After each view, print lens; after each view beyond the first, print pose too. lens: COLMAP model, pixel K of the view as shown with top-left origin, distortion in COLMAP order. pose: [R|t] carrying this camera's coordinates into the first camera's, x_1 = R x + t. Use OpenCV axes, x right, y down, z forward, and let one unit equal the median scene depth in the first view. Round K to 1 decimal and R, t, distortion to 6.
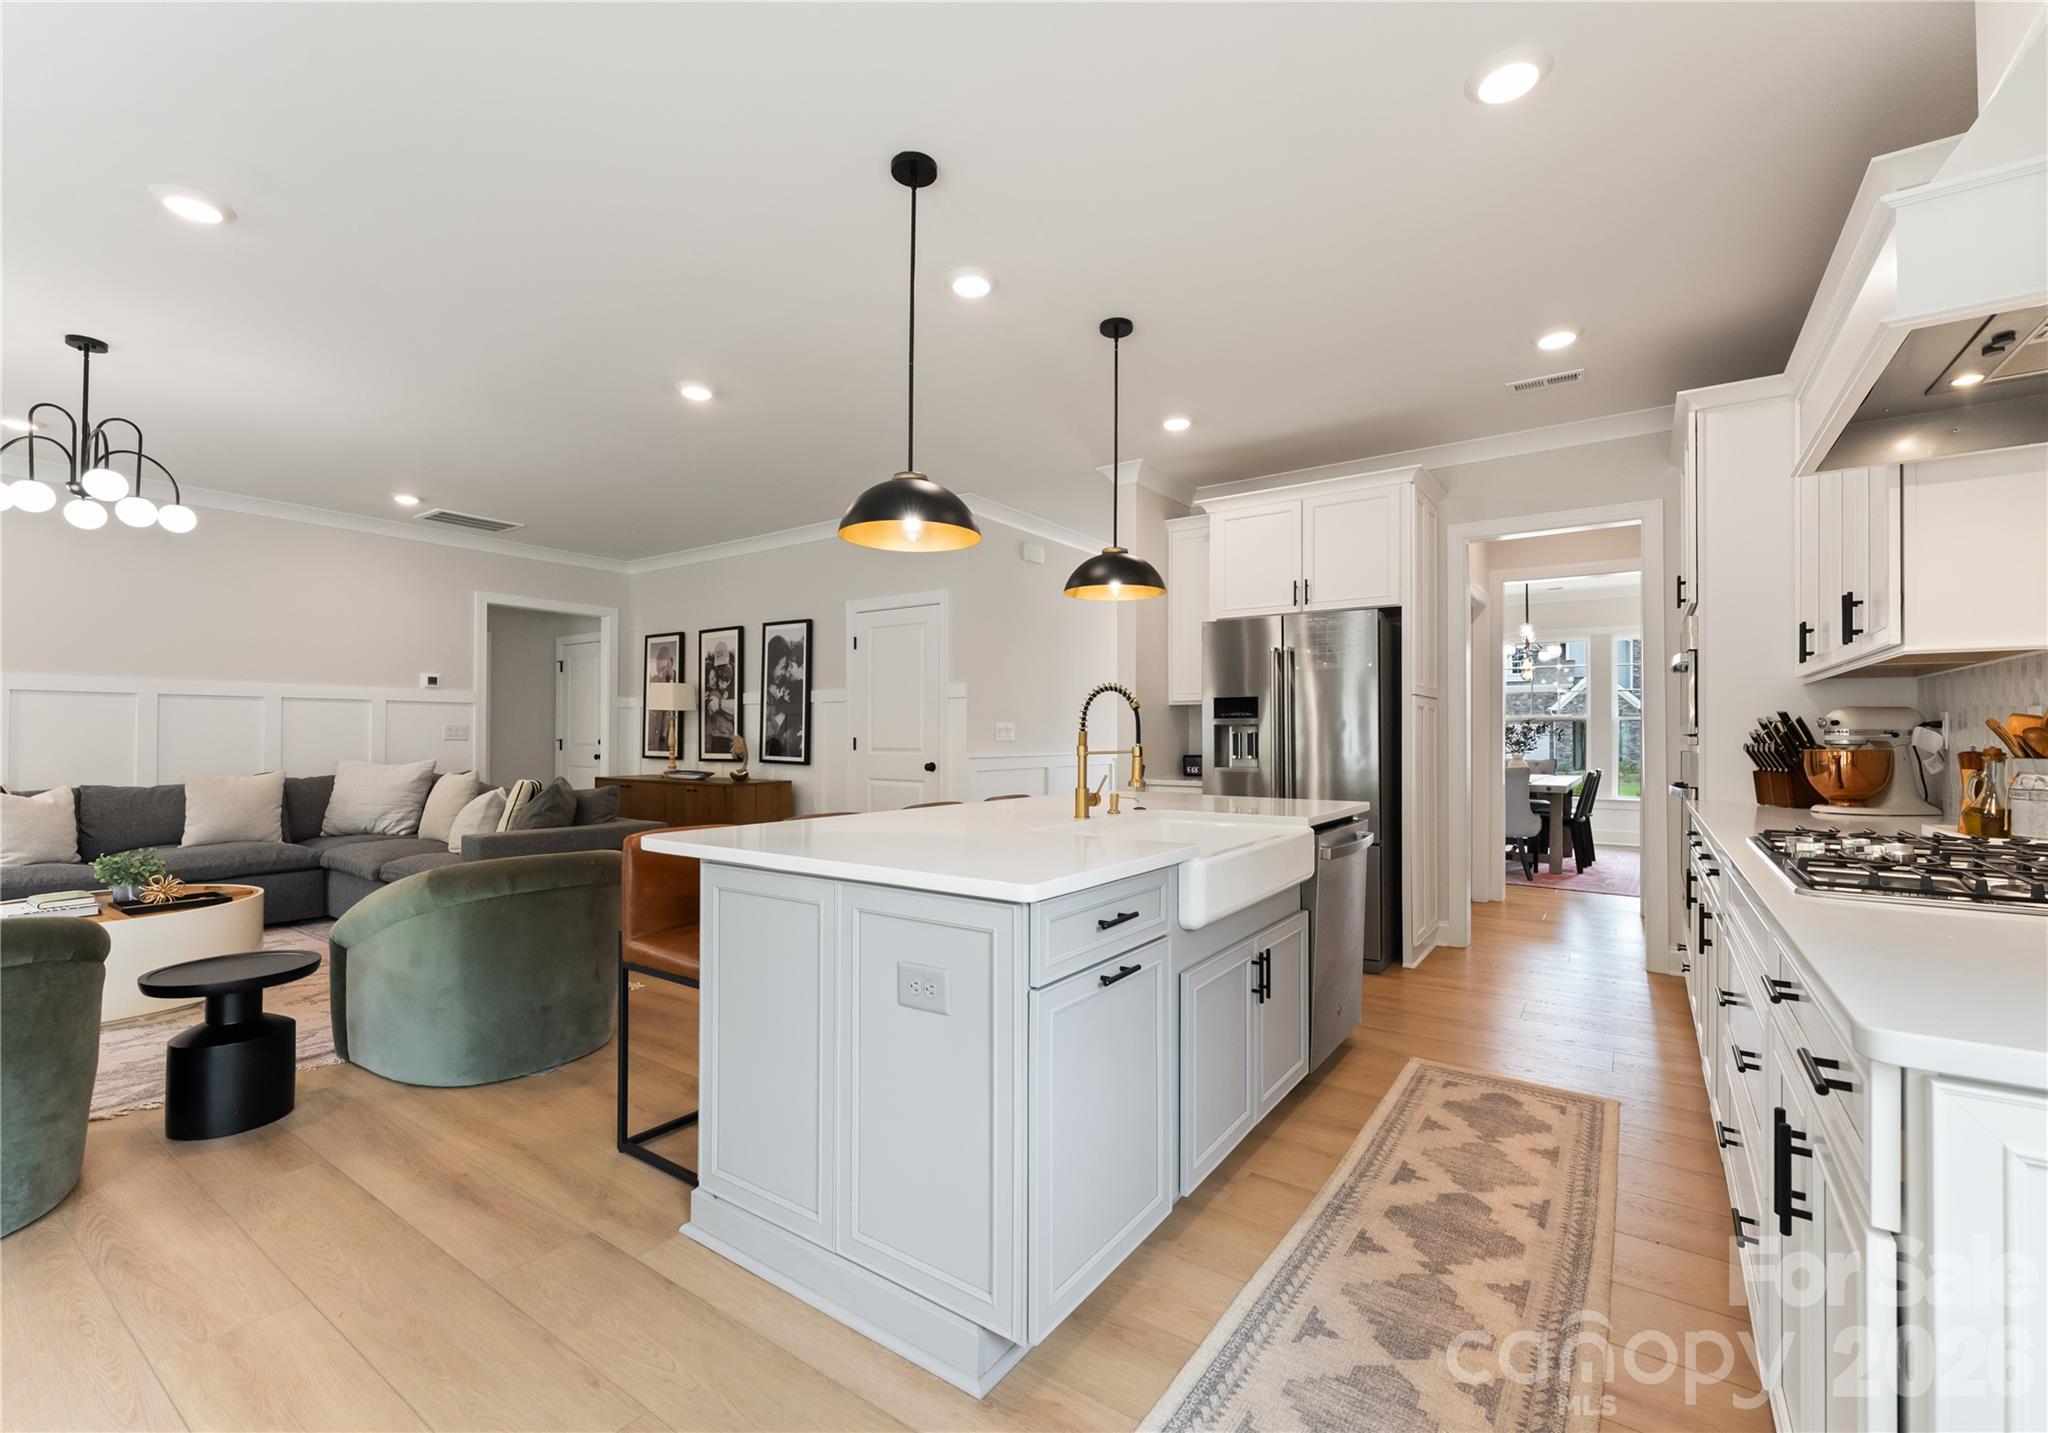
lens RADIAL K [[879.9, 0, 1024.0], [0, 879.9, 716.5], [0, 0, 1]] dist [-0.000062, 0.000053]
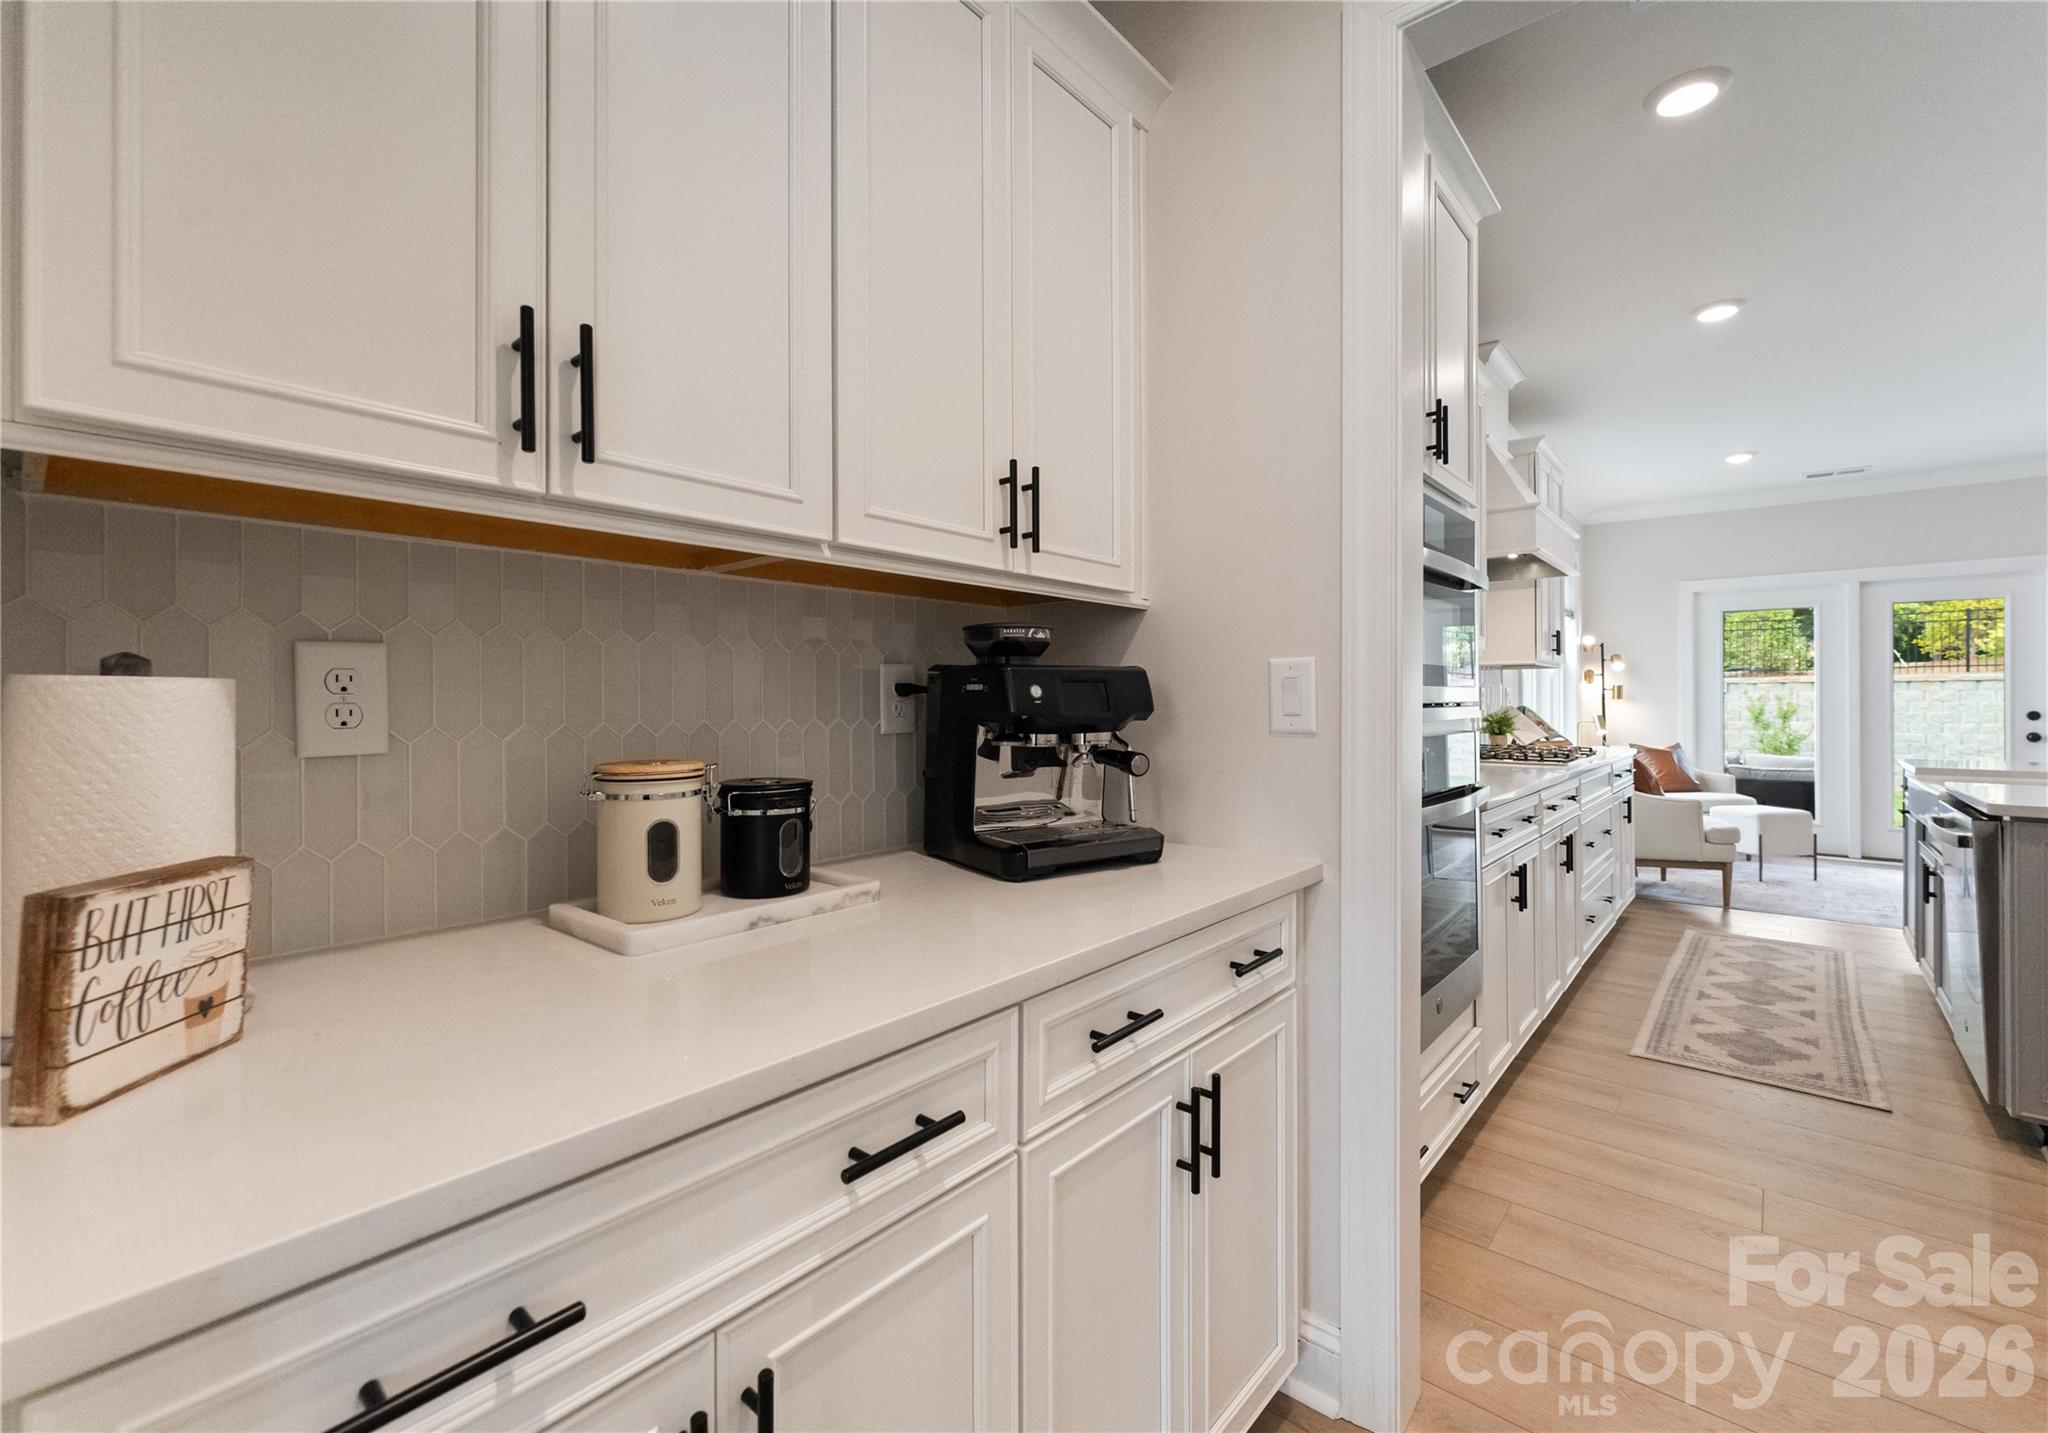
lens RADIAL K [[879.9, 0, 1024.0], [0, 879.9, 716.5], [0, 0, 1]] dist [-0.000062, 0.000053]
pose [[-0.994986, -0.001584, 0.100003, 1.048284], [-0.001791, 0.999996, -0.001983, 0.032927], [-0.099999, -0.002152, -0.994985, 1.719952]]
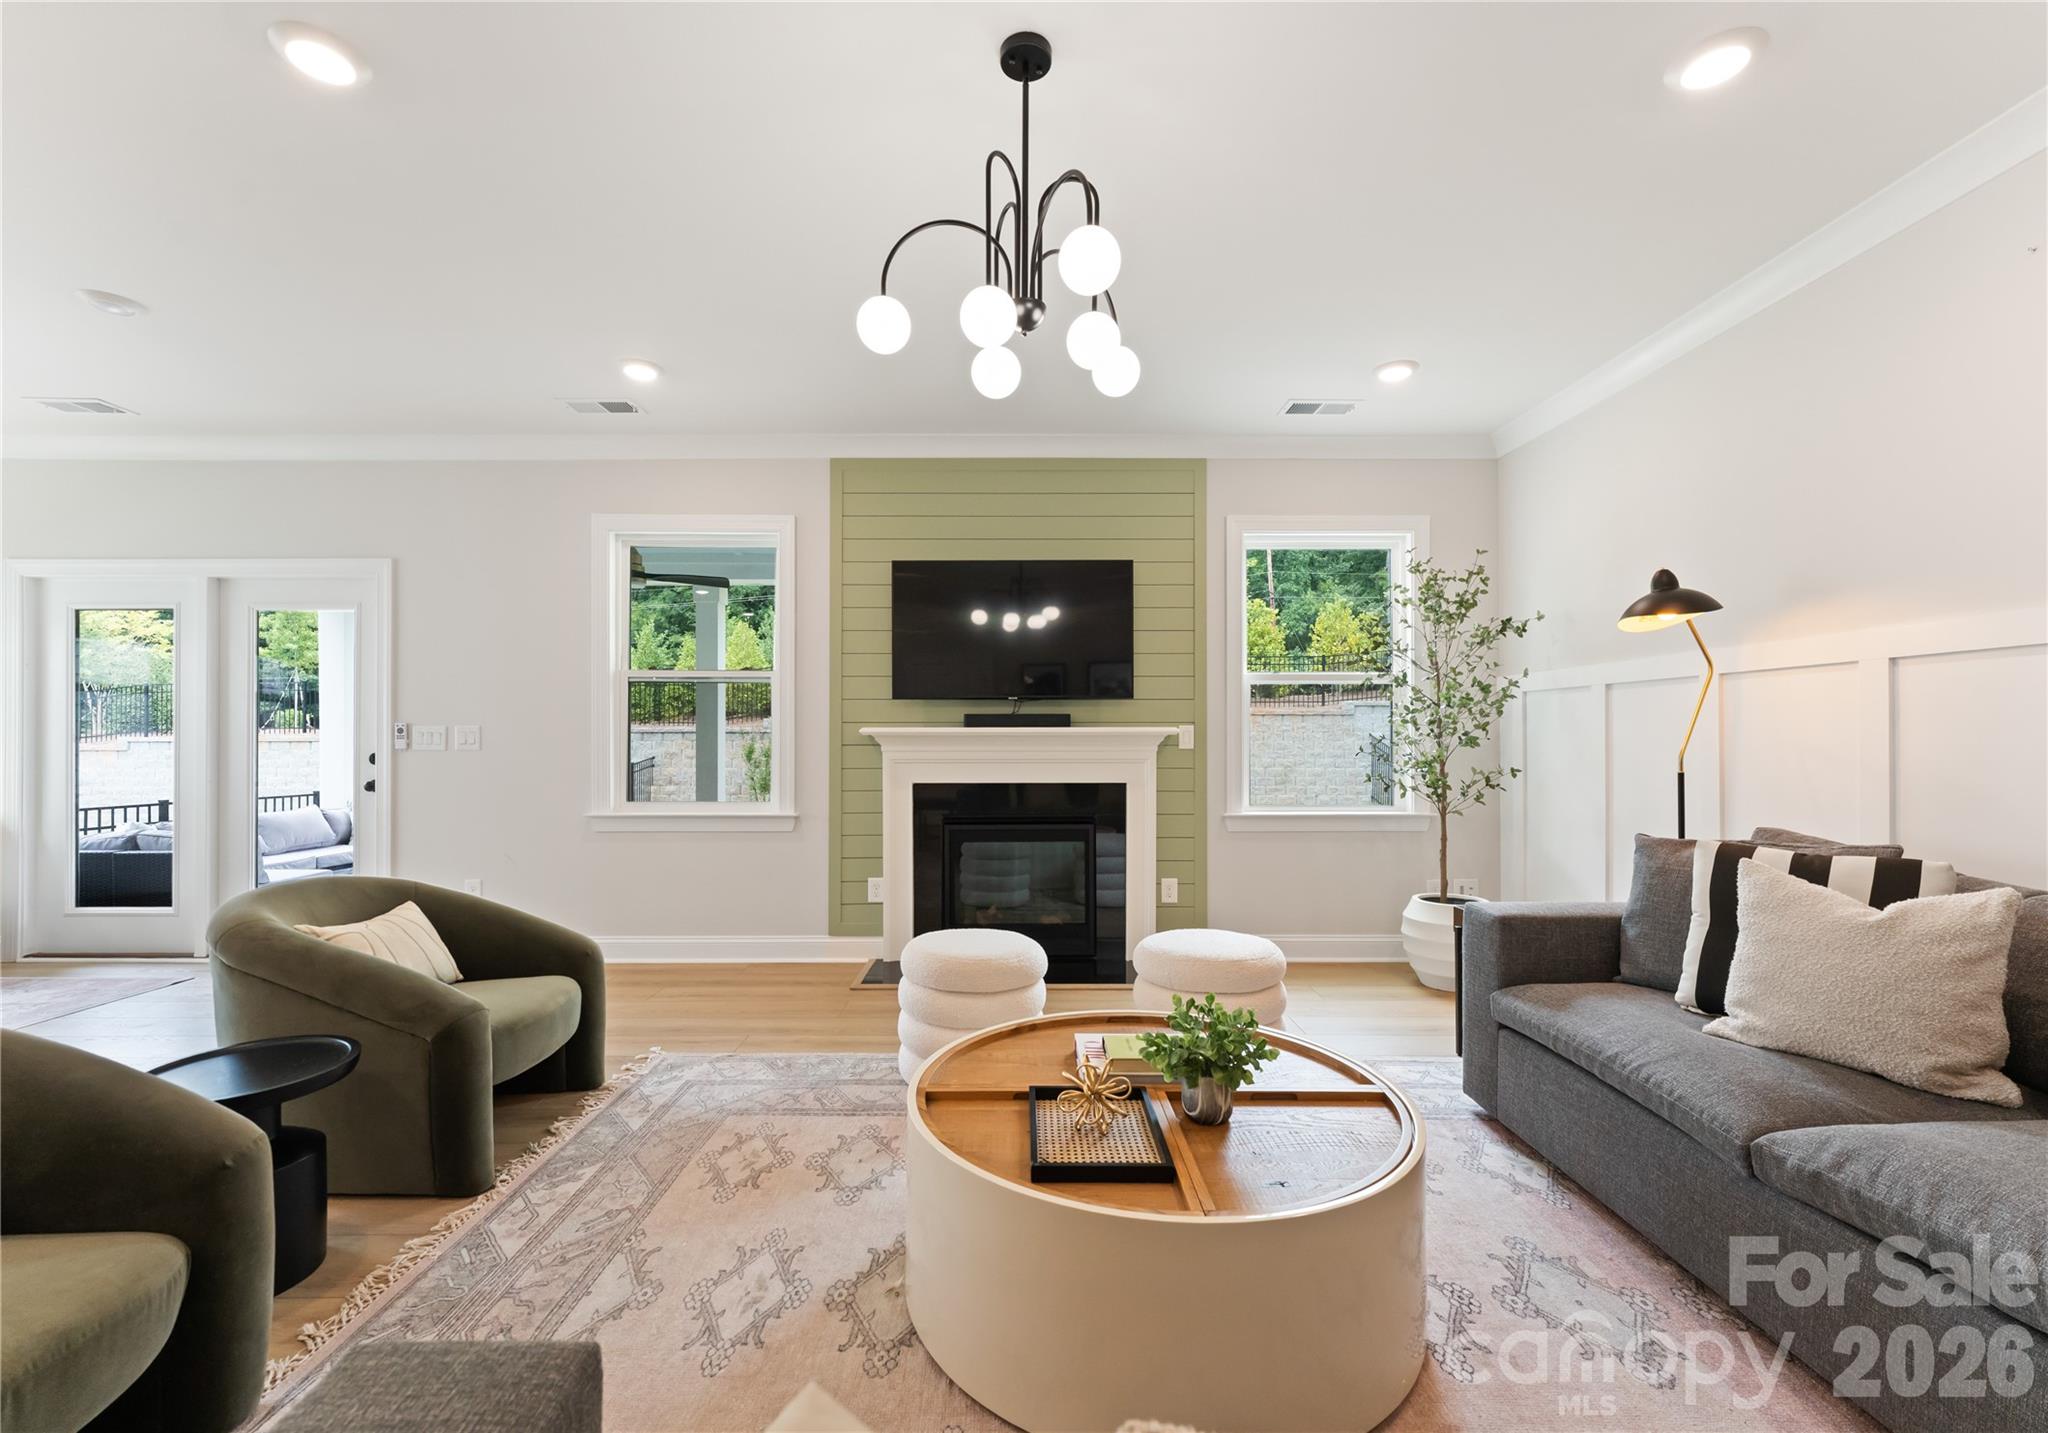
lens RADIAL K [[872.2, 0, 1013.8], [0, 872.2, 746.2], [0, 0, 1]] dist [0.002565, 0.000174]
pose [[-0.818364, 0.002653, -0.574695, -0.764488], [0.009754, 0.999909, -0.009273, 0.025686], [0.574618, -0.013194, -0.818315, 1.561913]]
